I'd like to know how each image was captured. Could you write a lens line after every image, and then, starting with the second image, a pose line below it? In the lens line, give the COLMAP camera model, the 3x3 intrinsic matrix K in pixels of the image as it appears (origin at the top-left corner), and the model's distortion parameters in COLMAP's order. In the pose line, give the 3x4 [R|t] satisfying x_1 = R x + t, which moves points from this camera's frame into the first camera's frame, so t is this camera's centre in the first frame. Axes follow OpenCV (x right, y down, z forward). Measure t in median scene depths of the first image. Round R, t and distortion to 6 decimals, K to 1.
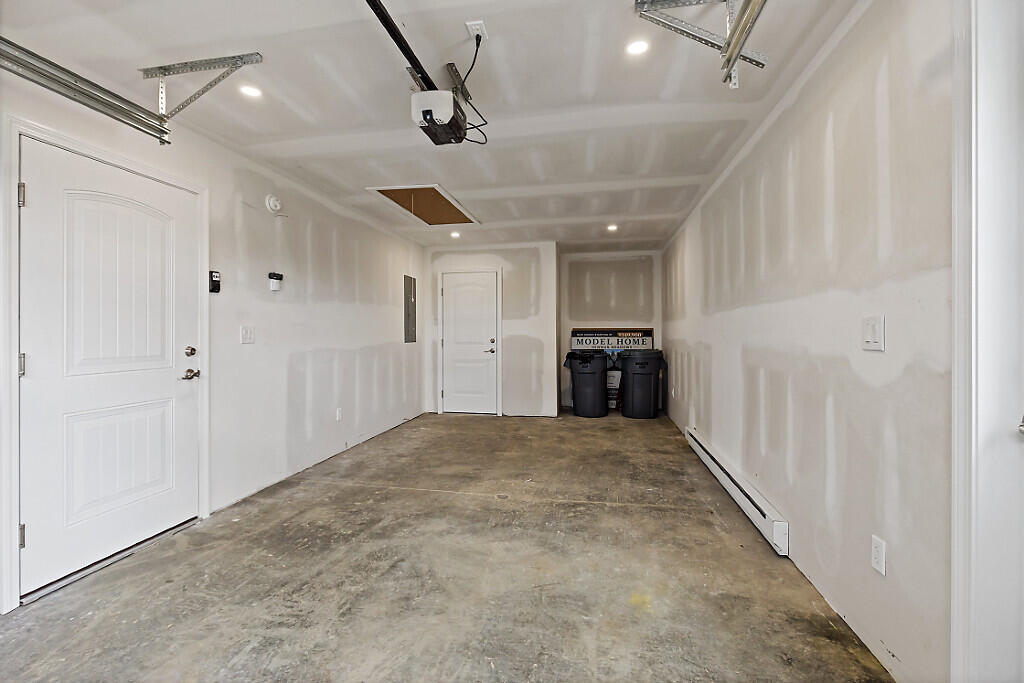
lens RADIAL K [[464.5, 0, 505.2], [0, 464.5, 333.3], [0, 0, 1]] dist [0.001017, 0.000752]
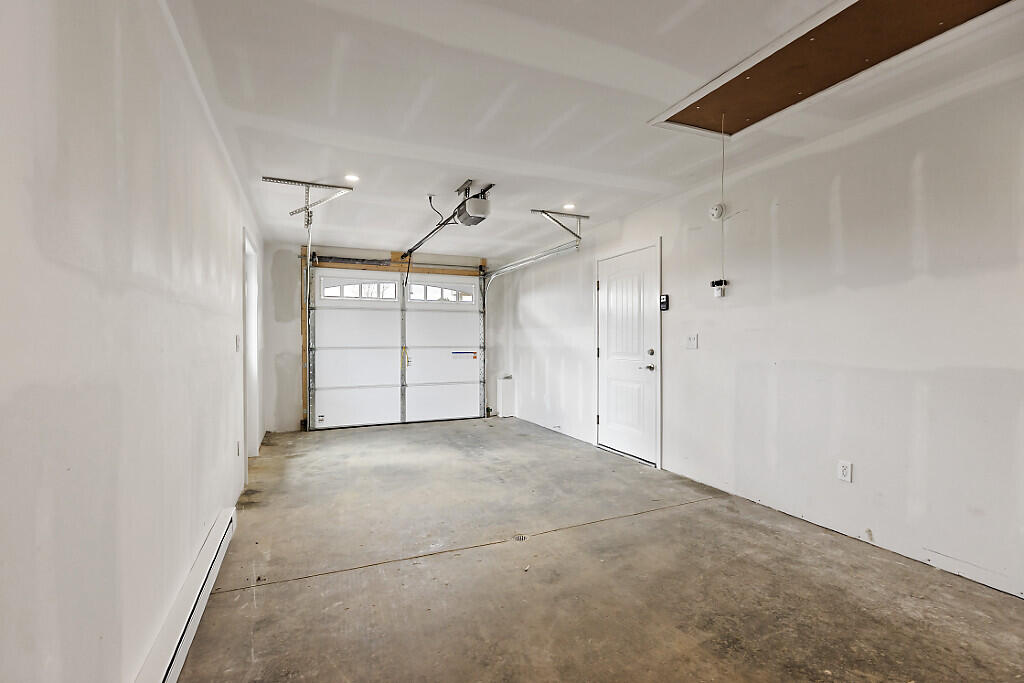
lens RADIAL K [[499.0, 0, 512.0], [0, 499.0, 341.5], [0, 0, 1]] dist [0.000391, 0.000191]
pose [[-0.829921, 0.005821, -0.557850, 0.592639], [0.003546, 0.999980, 0.005159, -0.004811], [0.557869, 0.002303, -0.829926, 2.042384]]
